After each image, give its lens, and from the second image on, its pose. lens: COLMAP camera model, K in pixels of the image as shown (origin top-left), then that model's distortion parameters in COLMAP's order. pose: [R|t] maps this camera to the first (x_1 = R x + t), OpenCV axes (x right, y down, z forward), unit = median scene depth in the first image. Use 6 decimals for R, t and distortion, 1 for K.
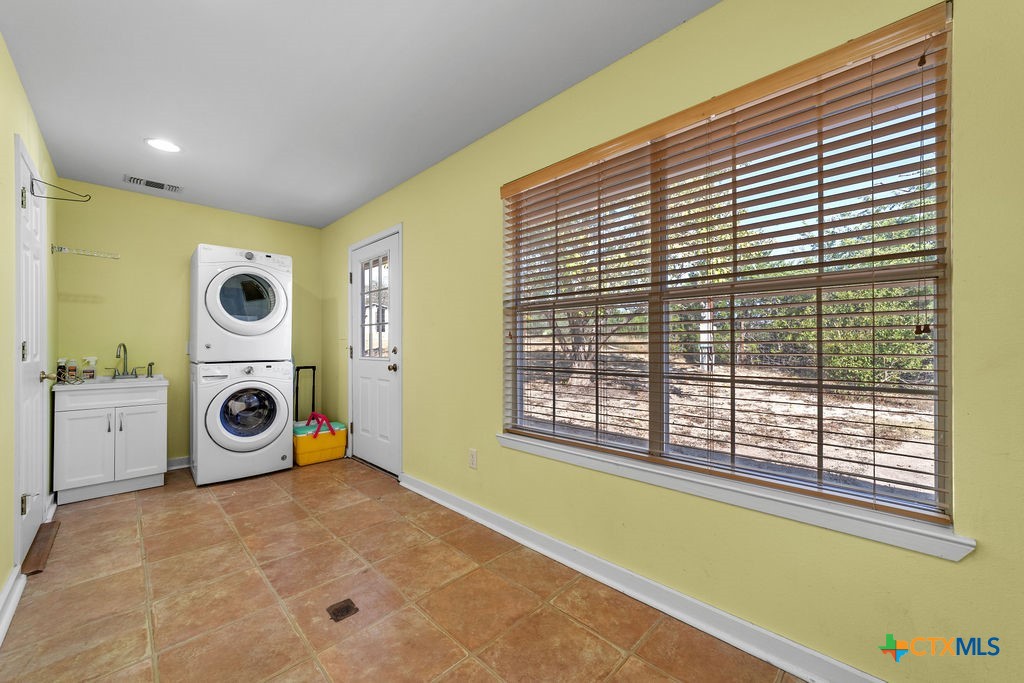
lens RADIAL K [[396.1, 0, 514.6], [0, 396.1, 347.6], [0, 0, 1]] dist [-0.014011, 0.005179]
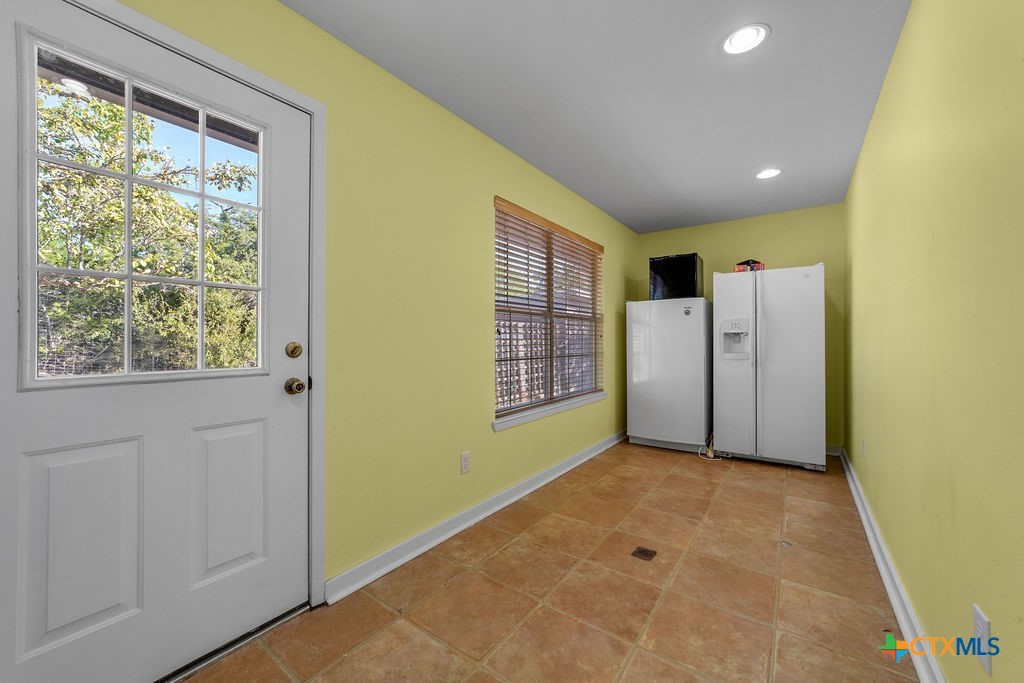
lens RADIAL K [[396.1, 0, 513.0], [0, 396.1, 338.7], [0, 0, 1]] dist [-0.014011, 0.005179]
pose [[-0.155705, 0.008768, 0.987765, -1.388978], [0.004539, 0.999956, -0.008160, 0.001703], [-0.987793, 0.003213, -0.155738, 1.386300]]
